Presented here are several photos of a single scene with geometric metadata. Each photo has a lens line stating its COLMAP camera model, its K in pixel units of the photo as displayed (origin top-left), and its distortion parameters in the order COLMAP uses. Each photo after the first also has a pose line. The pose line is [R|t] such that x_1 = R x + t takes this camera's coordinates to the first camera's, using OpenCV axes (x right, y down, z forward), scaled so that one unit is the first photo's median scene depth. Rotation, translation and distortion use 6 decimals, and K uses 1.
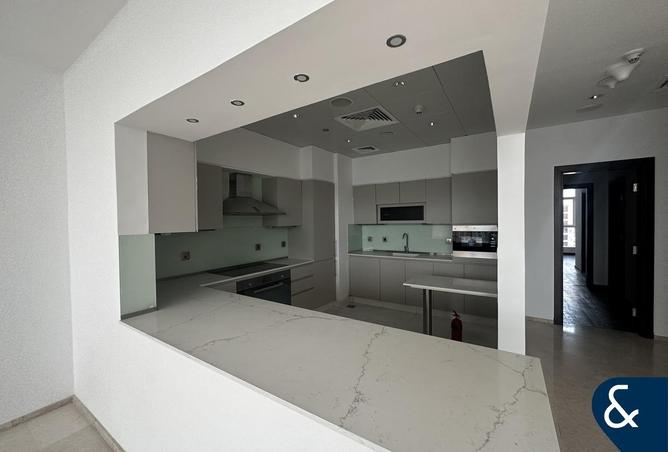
lens RADIAL K [[272.3, 0, 334.0], [0, 272.3, 226.0], [0, 0, 1]] dist [-0.001185, -0.000179]
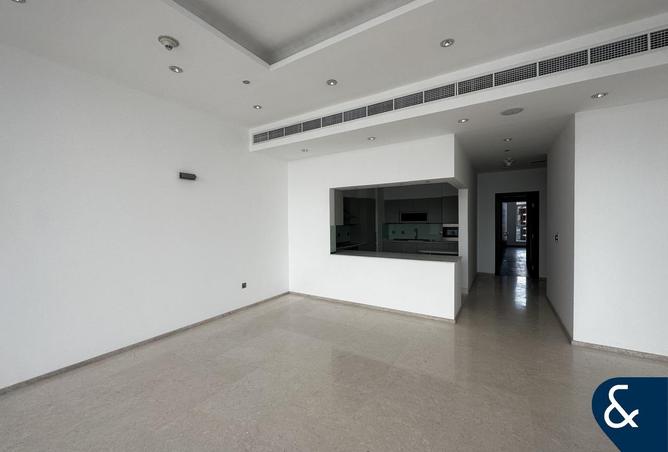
lens RADIAL K [[272.3, 0, 334.0], [0, 272.3, 226.0], [0, 0, 1]] dist [-0.001185, -0.000179]
pose [[0.999982, 0.006009, -0.000052, -0.263423], [-0.006008, 0.999951, 0.007879, 0.000545], [0.000099, -0.007879, 0.999969, -0.740869]]
